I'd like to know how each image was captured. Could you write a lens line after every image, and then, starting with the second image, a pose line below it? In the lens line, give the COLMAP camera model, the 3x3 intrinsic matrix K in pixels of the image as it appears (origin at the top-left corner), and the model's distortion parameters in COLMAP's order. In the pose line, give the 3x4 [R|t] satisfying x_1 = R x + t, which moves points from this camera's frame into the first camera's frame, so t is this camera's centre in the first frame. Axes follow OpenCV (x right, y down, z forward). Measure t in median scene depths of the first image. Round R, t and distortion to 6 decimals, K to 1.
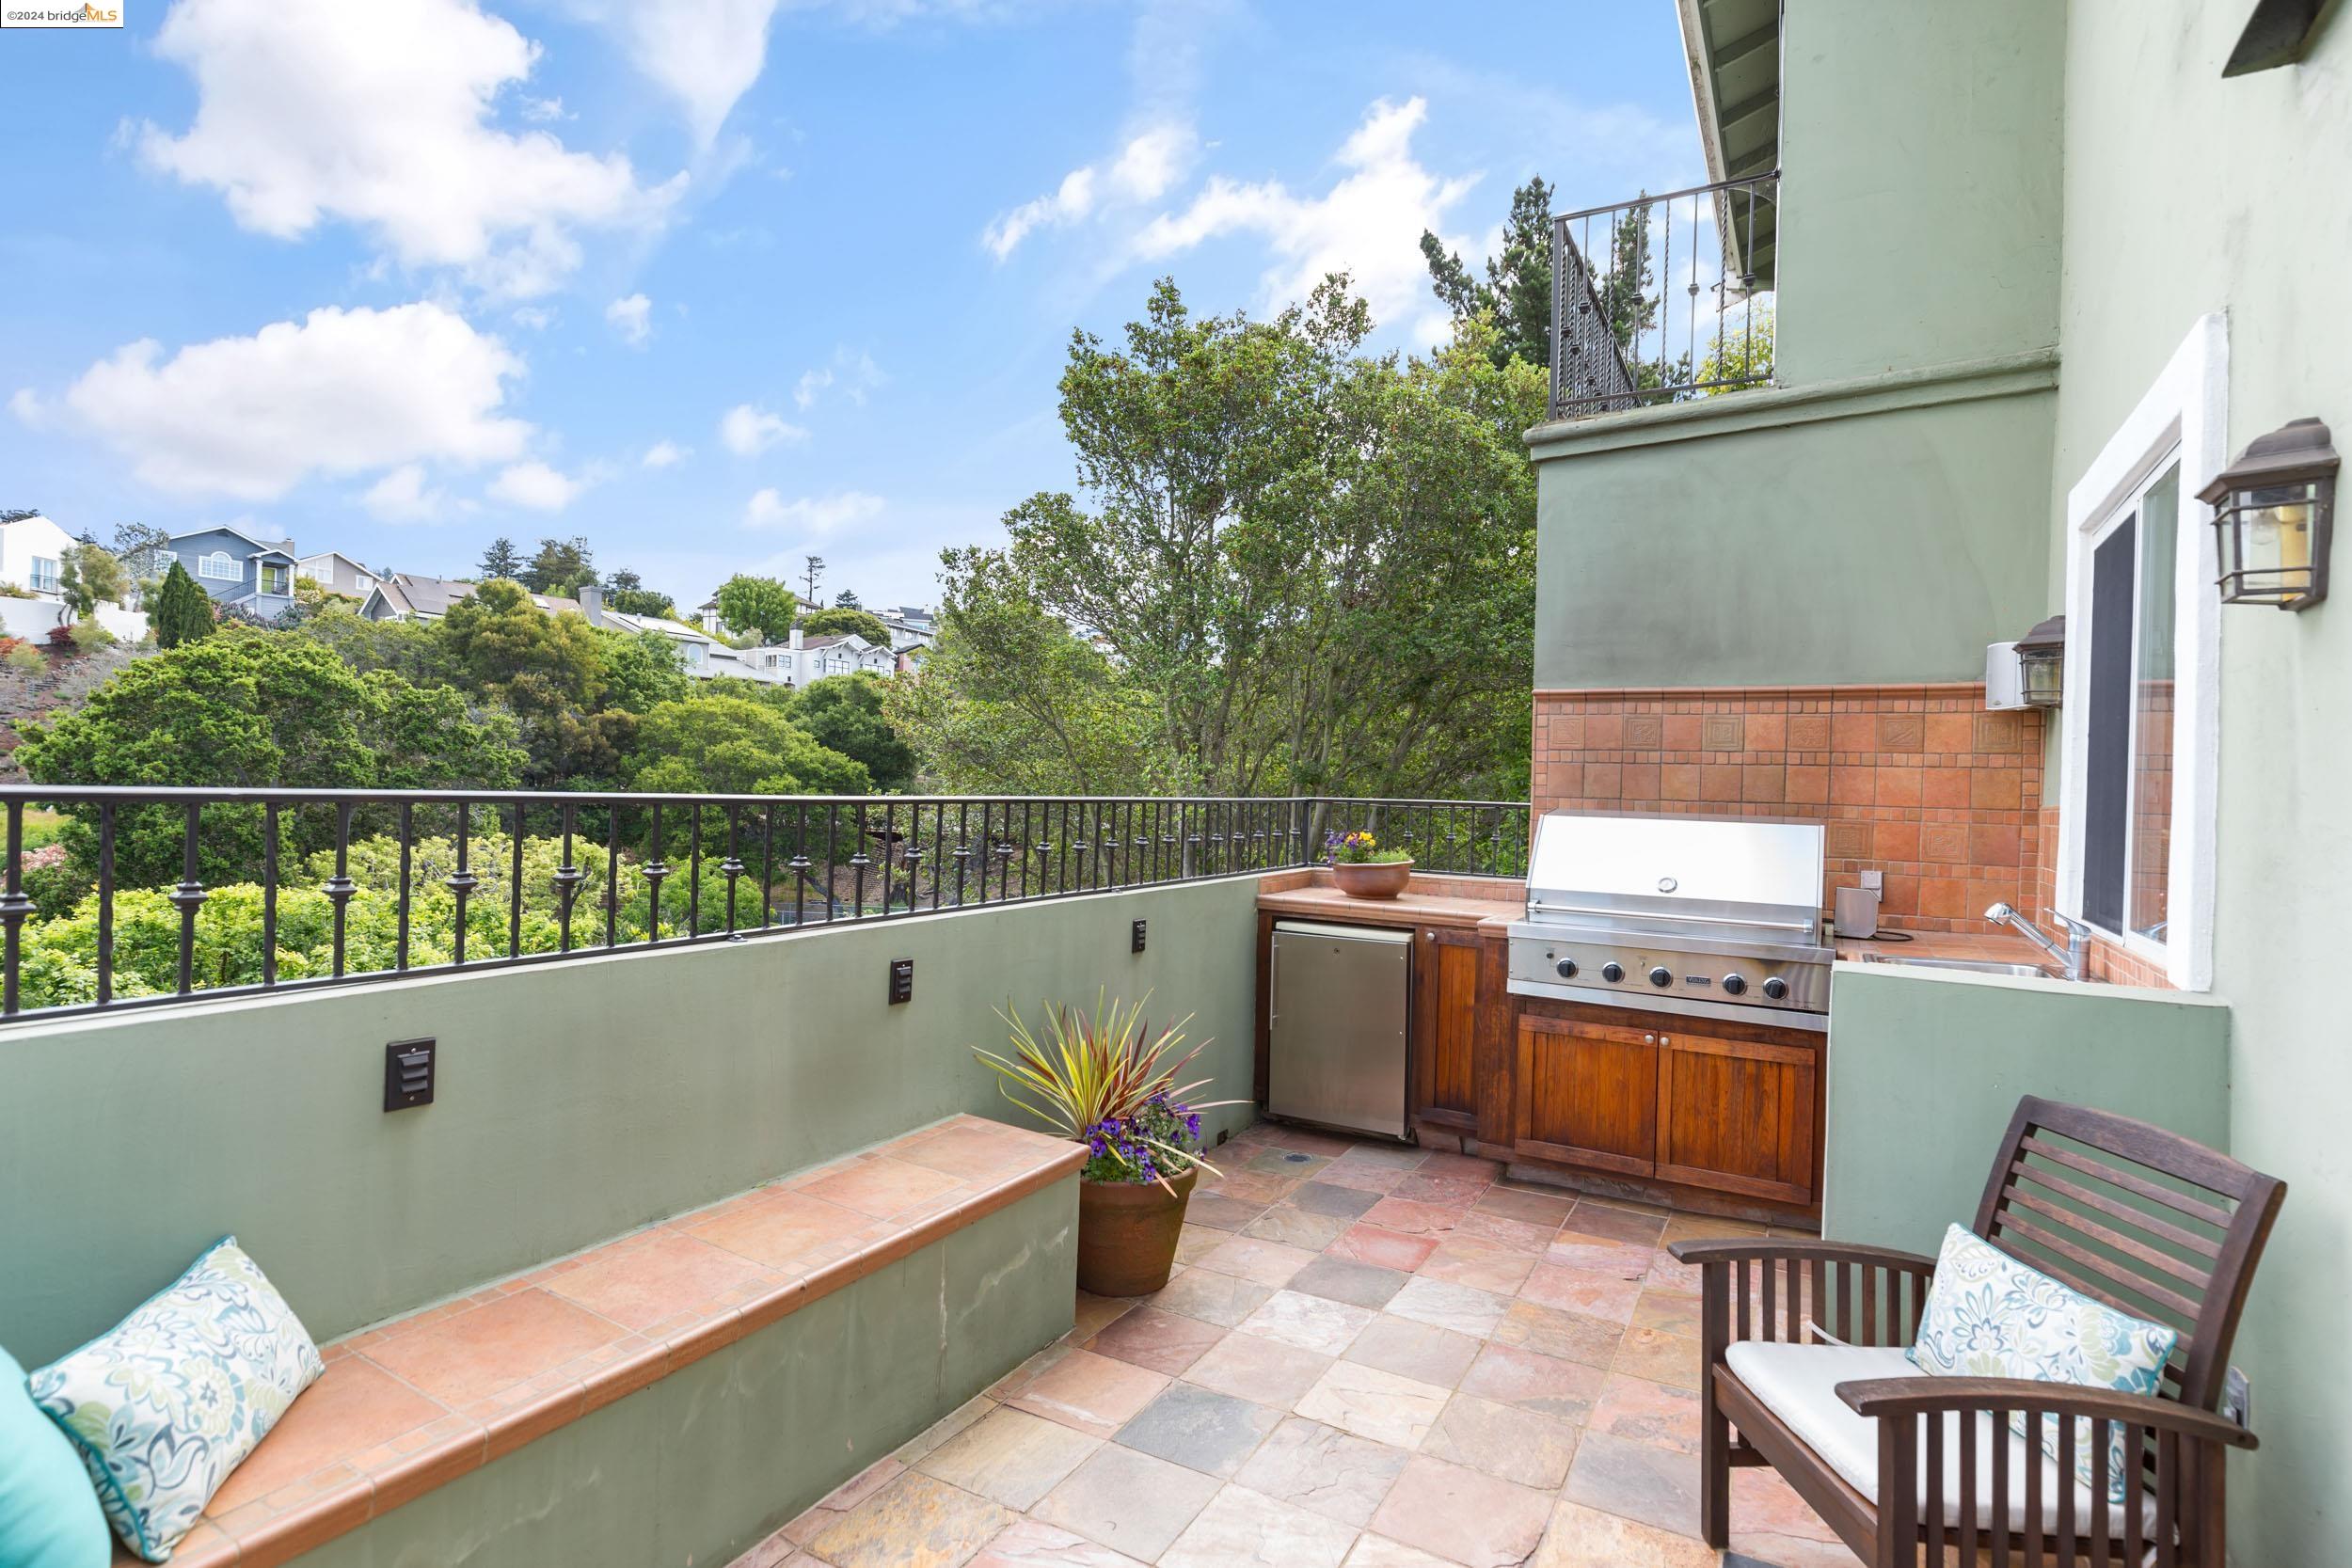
lens RADIAL K [[1137.5, 0, 1176.0], [0, 1137.5, 784.0], [0, 0, 1]] dist [-0.000408, -0.000566]
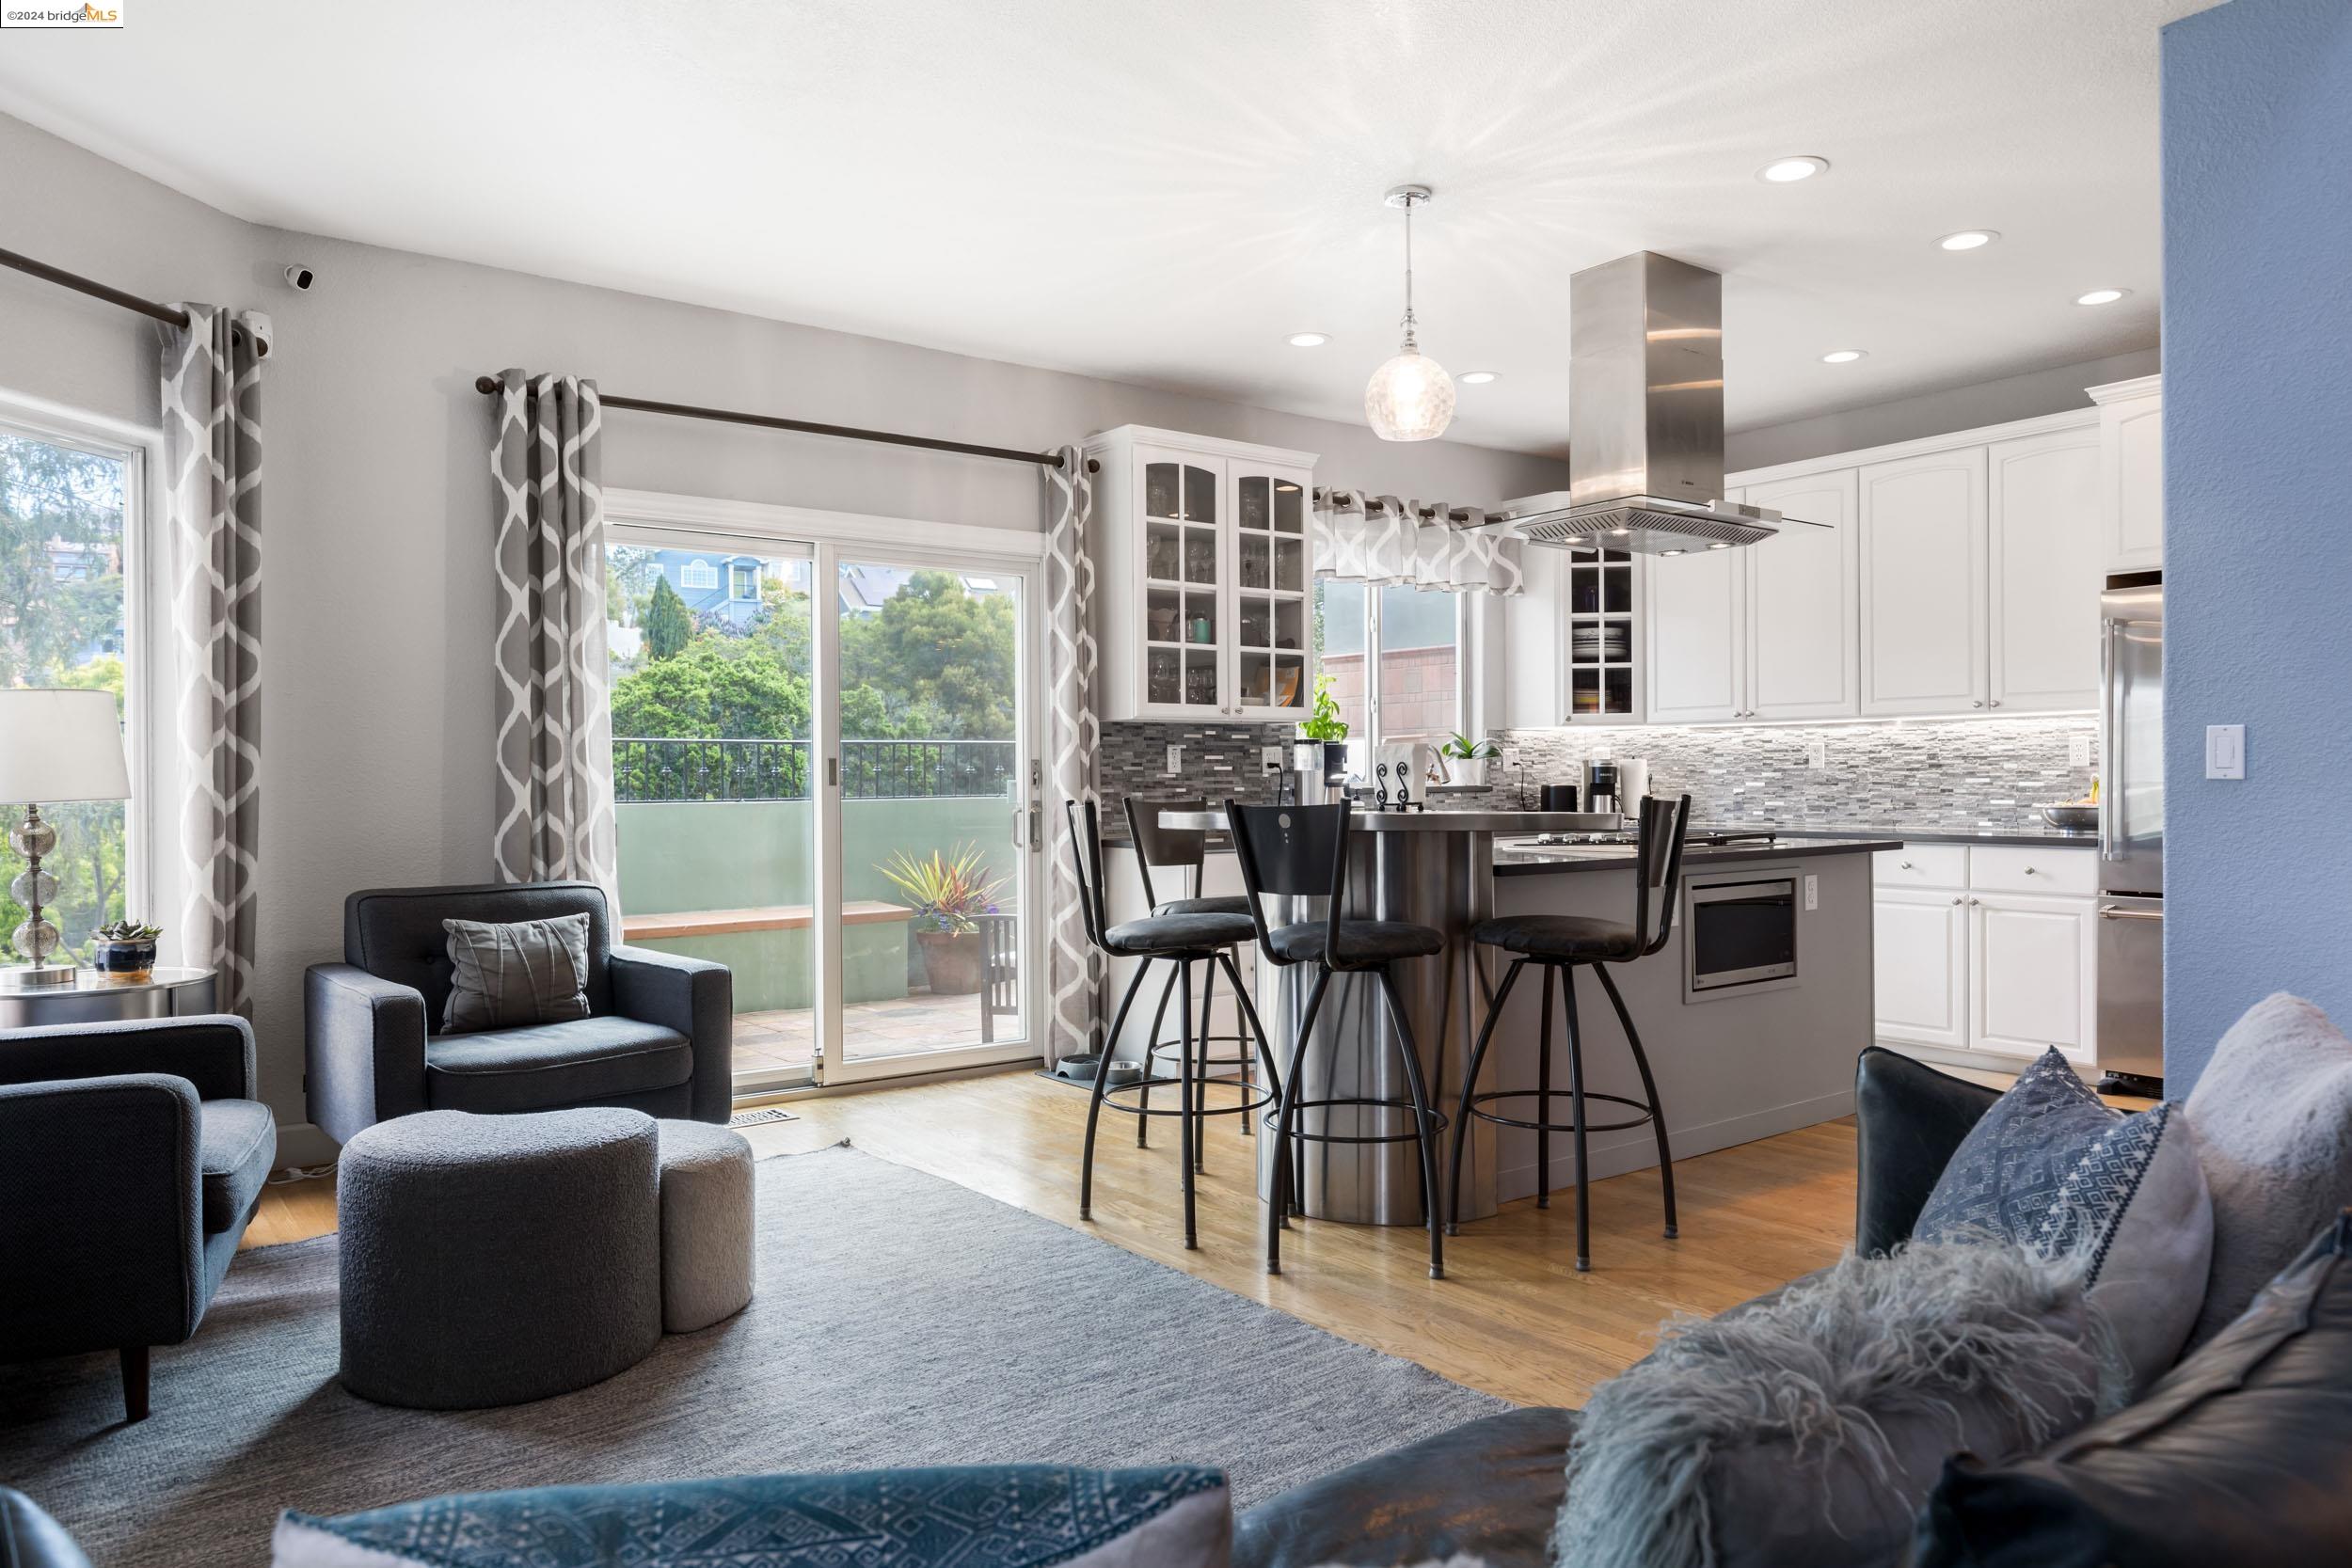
lens RADIAL K [[1572.0, 0, 1176.0], [0, 1572.0, 784.0], [0, 0, 1]] dist [0.032894, -0.001931]
pose [[0.912814, -0.031957, -0.407122, 0.117841], [0.033420, 0.999435, -0.003519, 0.009574], [0.407005, -0.010394, 0.913367, -0.107387]]
